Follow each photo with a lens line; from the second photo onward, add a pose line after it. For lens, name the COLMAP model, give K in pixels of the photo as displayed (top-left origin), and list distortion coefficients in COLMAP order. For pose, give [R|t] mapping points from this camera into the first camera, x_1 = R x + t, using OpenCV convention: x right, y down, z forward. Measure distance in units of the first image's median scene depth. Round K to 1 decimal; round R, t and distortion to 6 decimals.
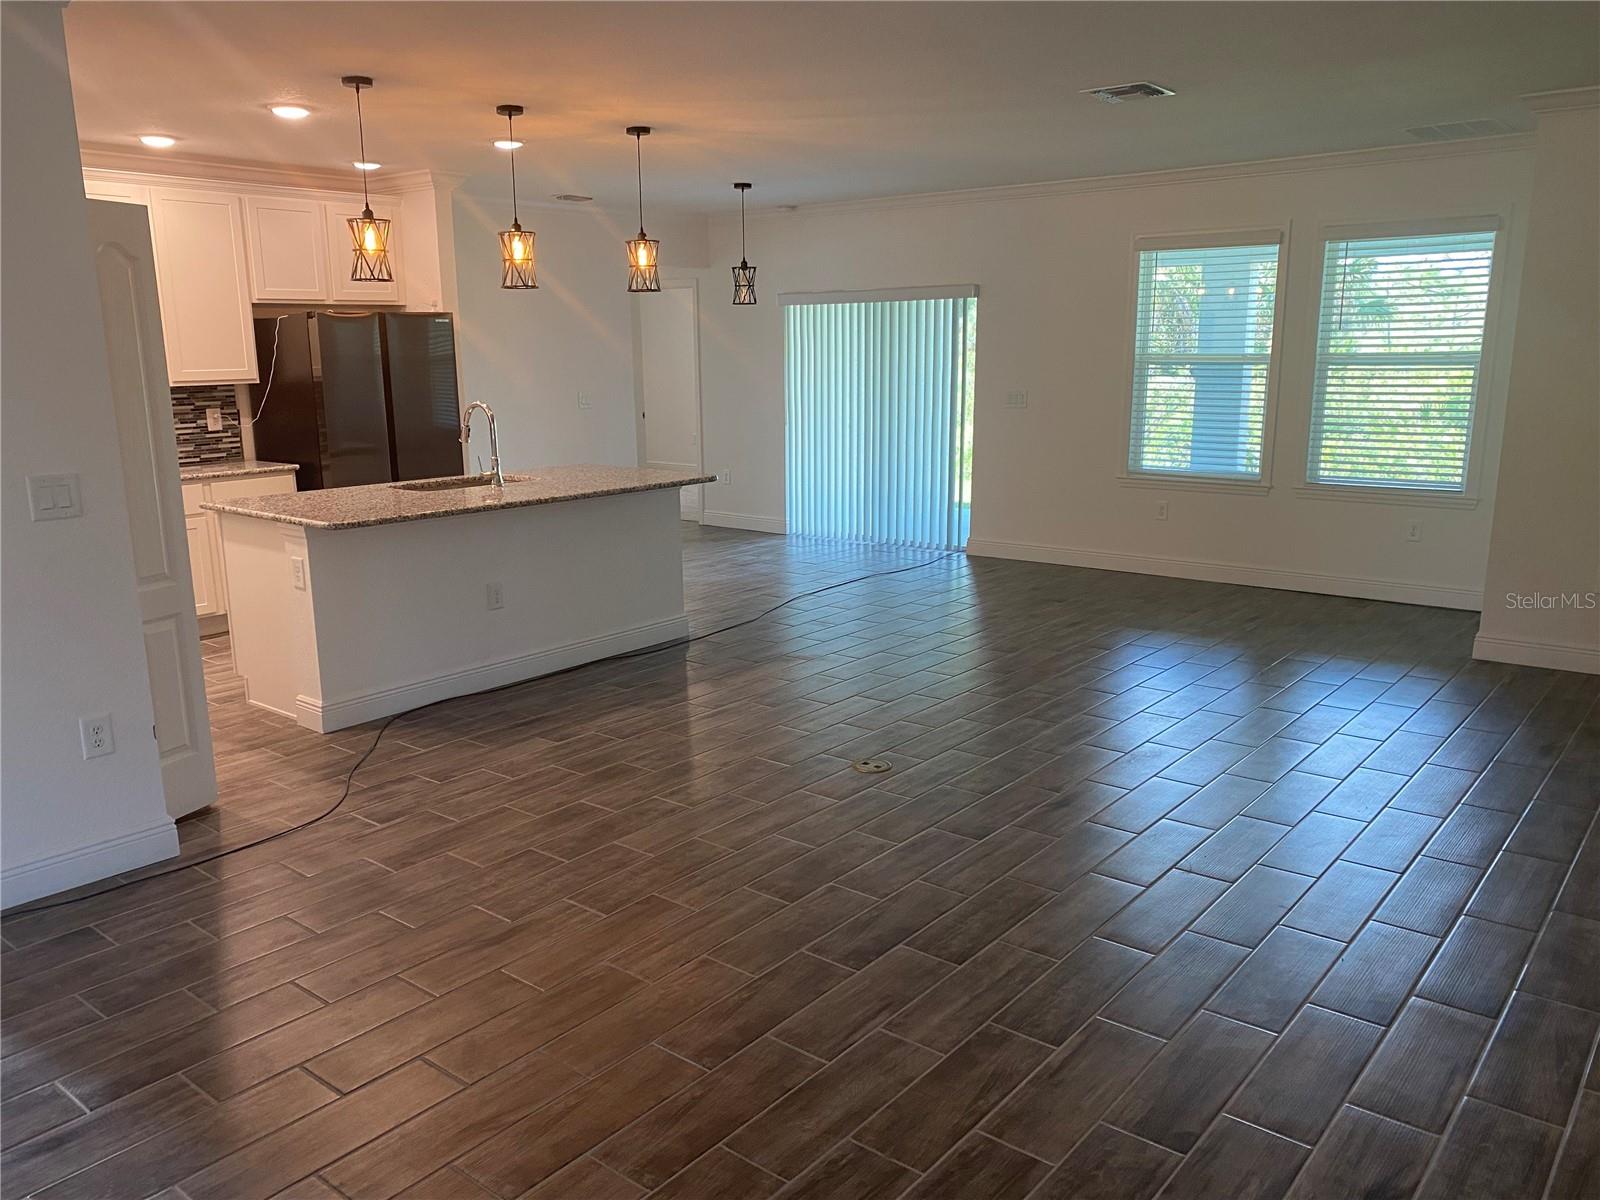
lens RADIAL K [[1225.4, 0, 810.4], [0, 1225.4, 602.2], [0, 0, 1]] dist [0.036449, -0.031069]
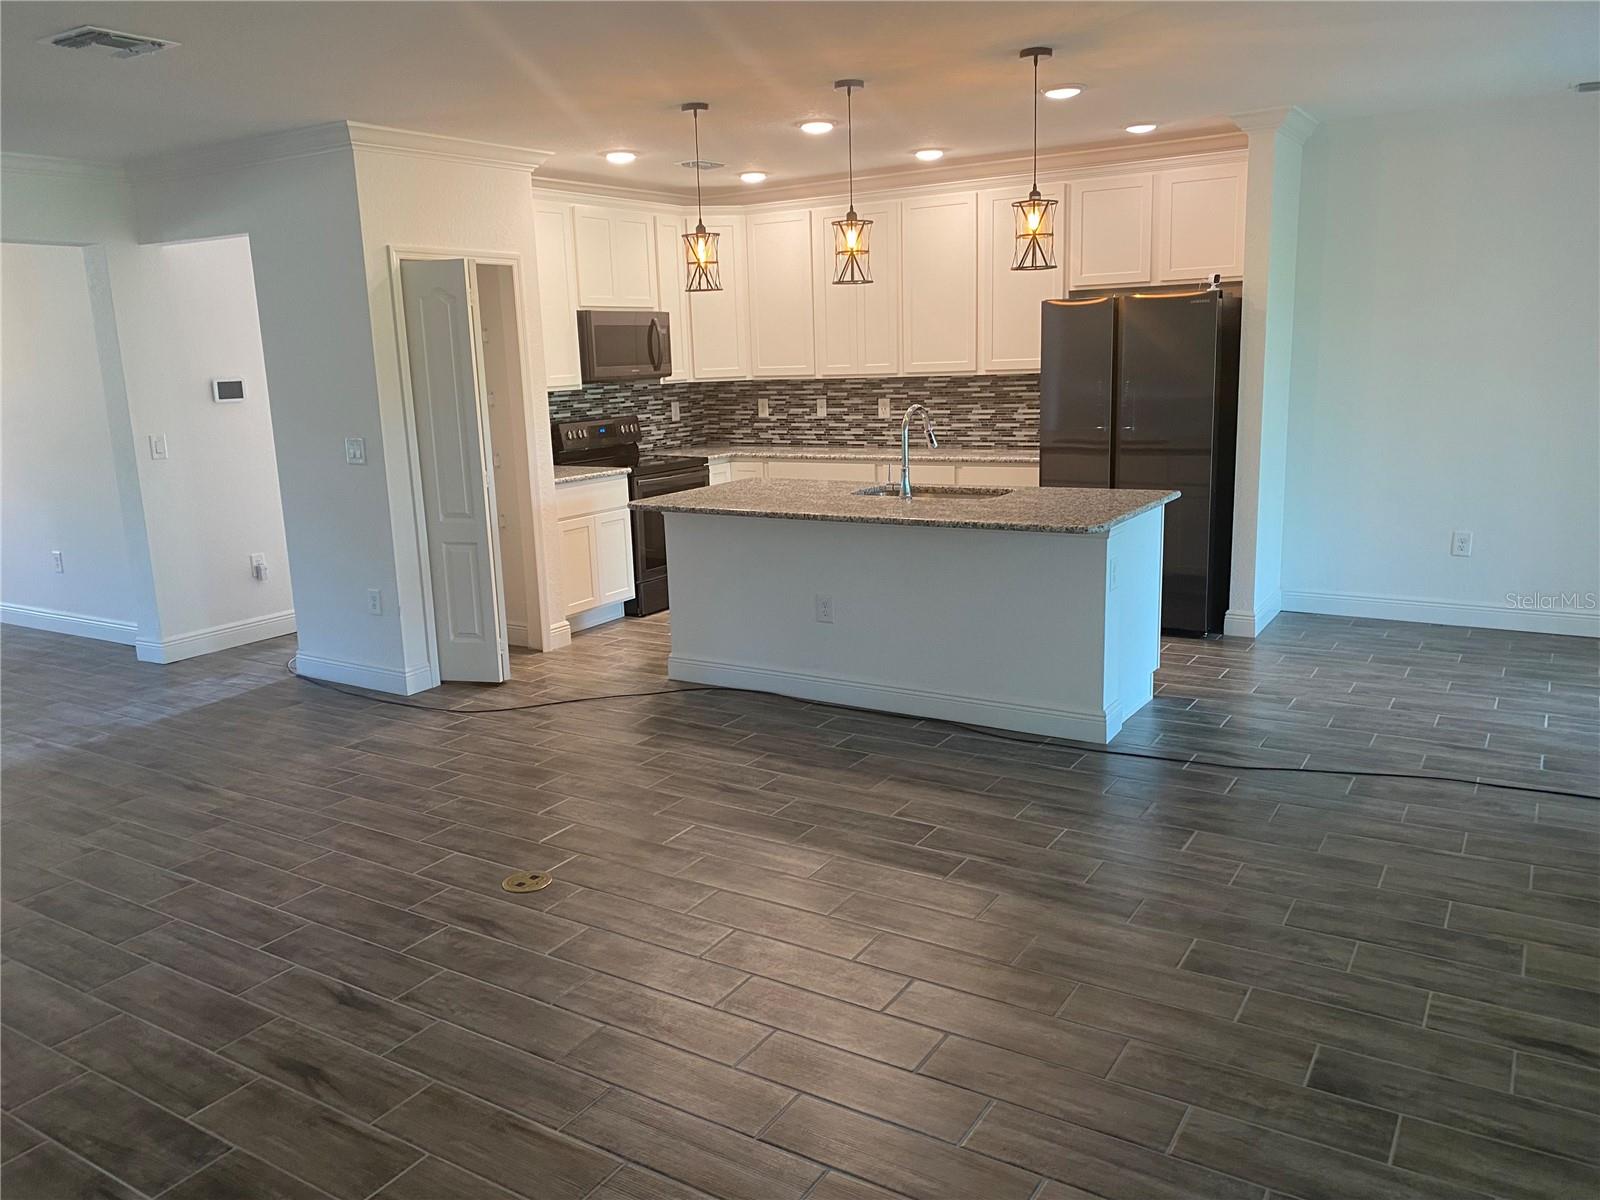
lens RADIAL K [[1225.4, 0, 765.8], [0, 1225.4, 605.6], [0, 0, 1]] dist [0.036449, -0.031069]
pose [[0.114870, 0.216715, -0.969453, 0.618175], [-0.176959, 0.964768, 0.194700, -0.172699], [0.977492, 0.149189, 0.149172, 0.756545]]
